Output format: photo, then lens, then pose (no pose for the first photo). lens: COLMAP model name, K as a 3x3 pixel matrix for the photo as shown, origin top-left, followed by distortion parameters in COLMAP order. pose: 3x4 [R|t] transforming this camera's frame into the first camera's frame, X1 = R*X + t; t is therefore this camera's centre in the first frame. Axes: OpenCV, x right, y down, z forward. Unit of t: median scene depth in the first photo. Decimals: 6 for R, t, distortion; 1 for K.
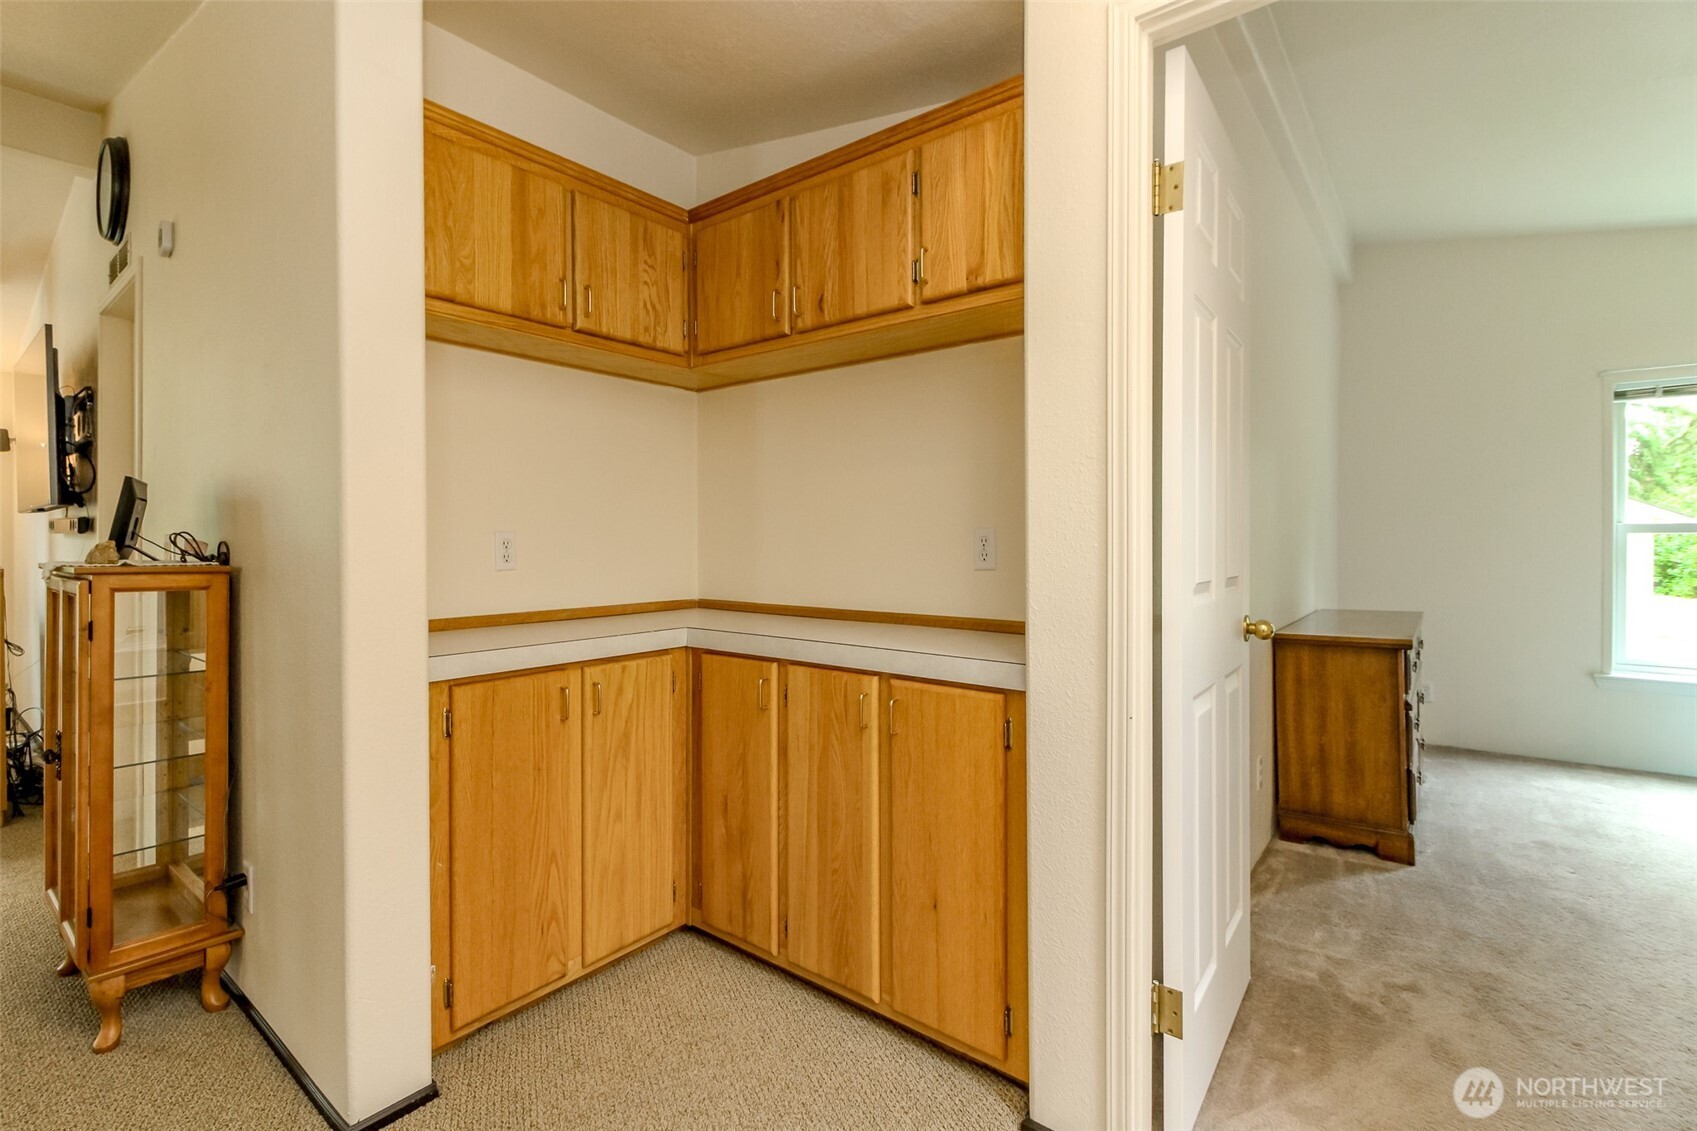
lens RADIAL K [[772.5, 0, 848.9], [0, 772.5, 541.5], [0, 0, 1]] dist [-0.000036, -0.000253]
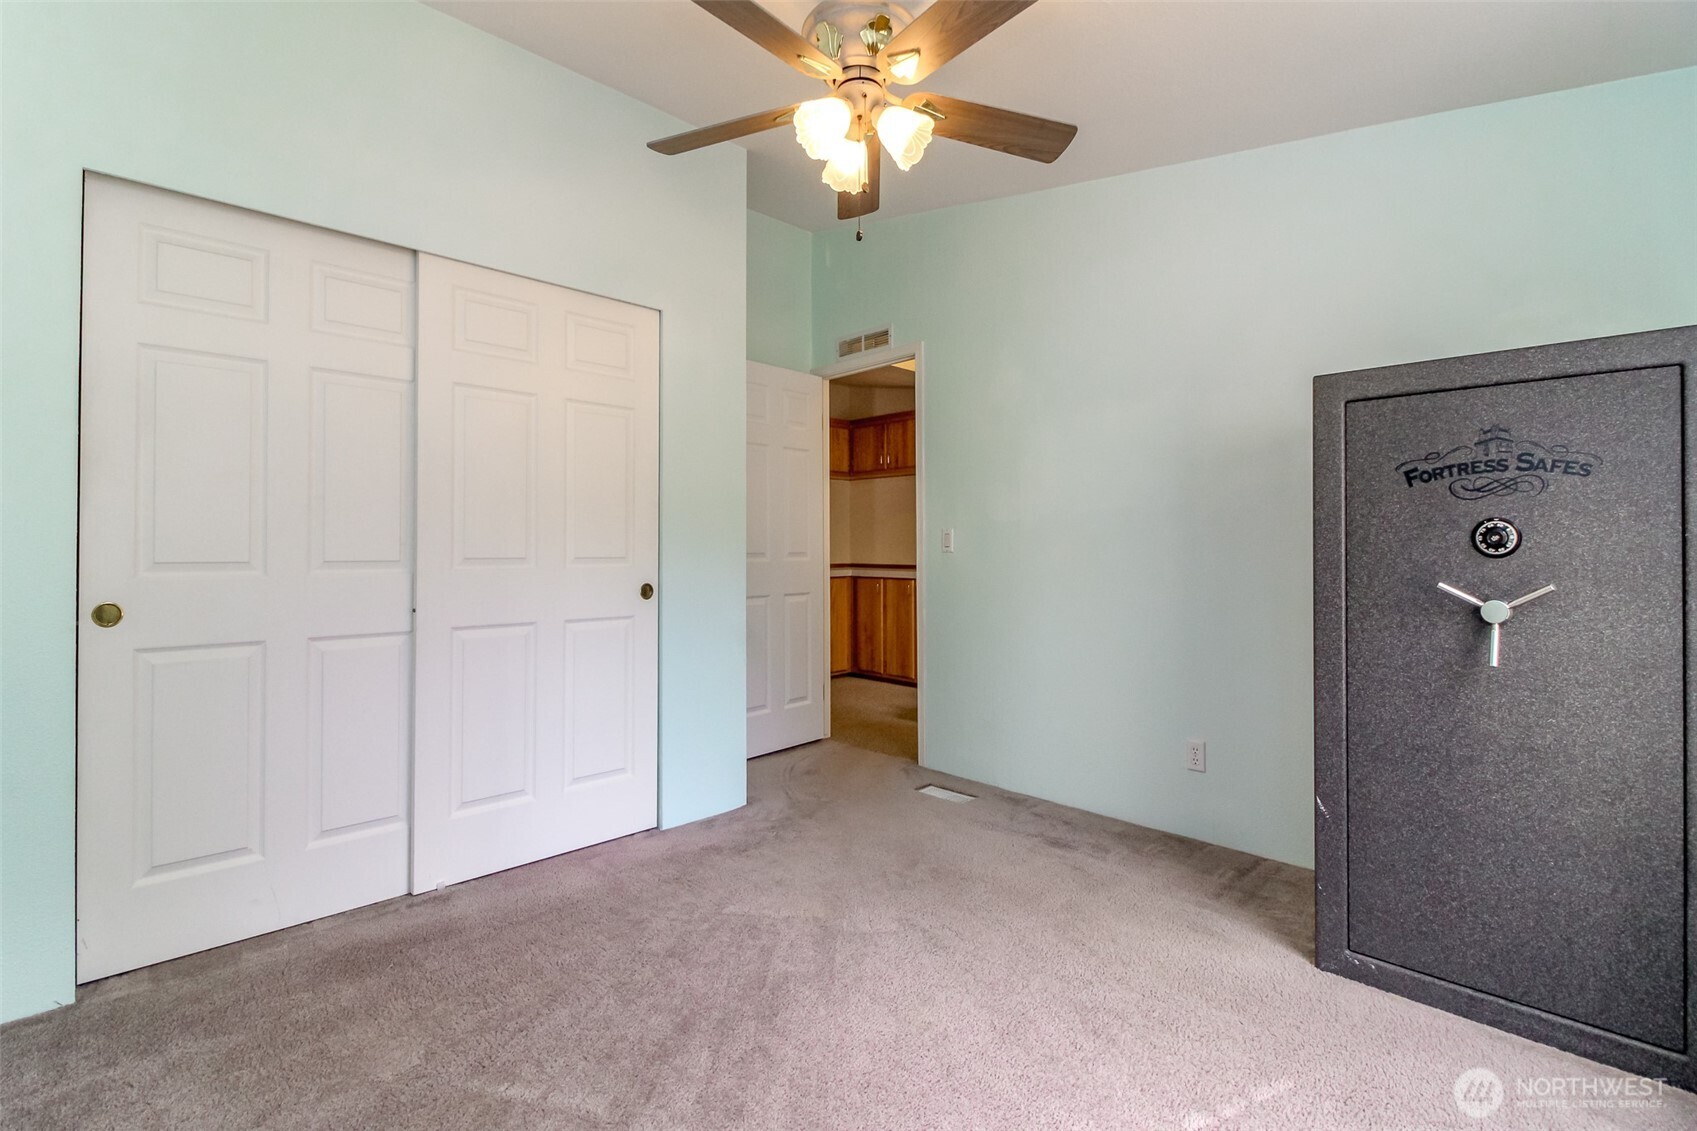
lens RADIAL K [[772.5, 0, 848.9], [0, 772.5, 541.5], [0, 0, 1]] dist [-0.000036, -0.000253]
pose [[0.993050, -0.001660, -0.117680, 0.130943], [0.000878, 0.999977, -0.006700, 0.027543], [0.117688, 0.006550, 0.993029, -2.010421]]
